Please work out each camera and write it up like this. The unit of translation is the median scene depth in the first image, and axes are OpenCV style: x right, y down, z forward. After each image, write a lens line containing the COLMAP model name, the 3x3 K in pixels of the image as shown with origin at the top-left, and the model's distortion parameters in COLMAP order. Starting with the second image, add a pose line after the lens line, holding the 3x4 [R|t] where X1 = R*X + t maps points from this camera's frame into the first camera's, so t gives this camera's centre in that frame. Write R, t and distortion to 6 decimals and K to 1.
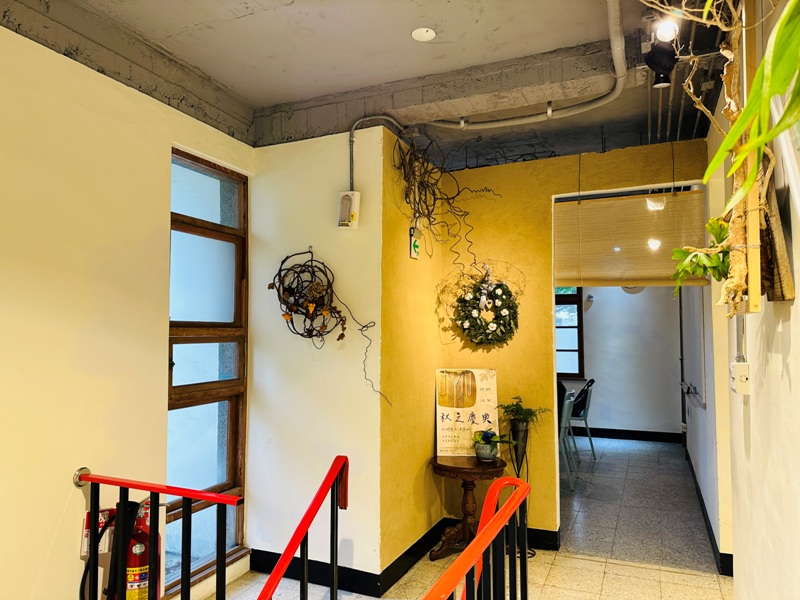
lens RADIAL K [[561.0, 0, 388.6], [0, 561.0, 299.4], [0, 0, 1]] dist [0.075332, -0.077156]
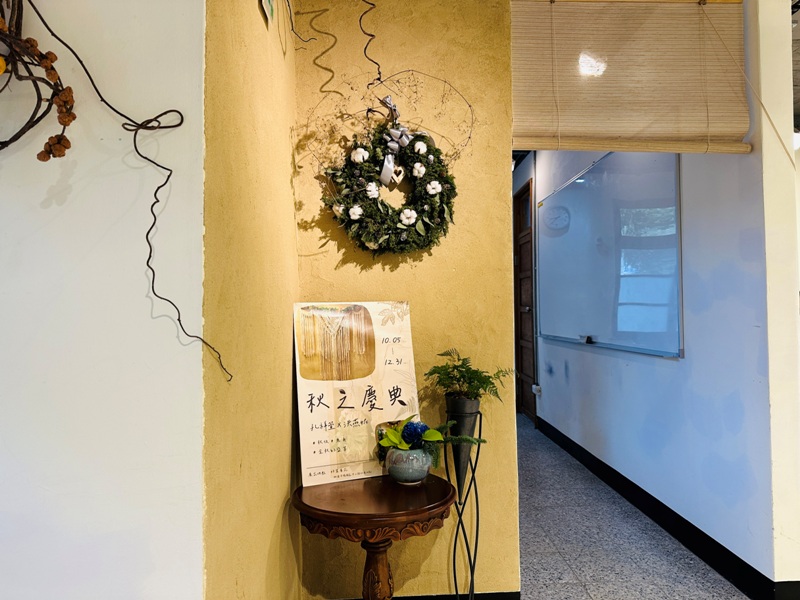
lens RADIAL K [[562.0, 0, 400.0], [0, 562.0, 300.0], [0, 0, 1]] dist [0.083666, -0.090622]
pose [[0.897116, -0.001678, 0.441792, -0.046310], [-0.013311, 0.999436, 0.030825, 0.107970], [-0.441595, -0.033534, 0.896588, 0.545332]]
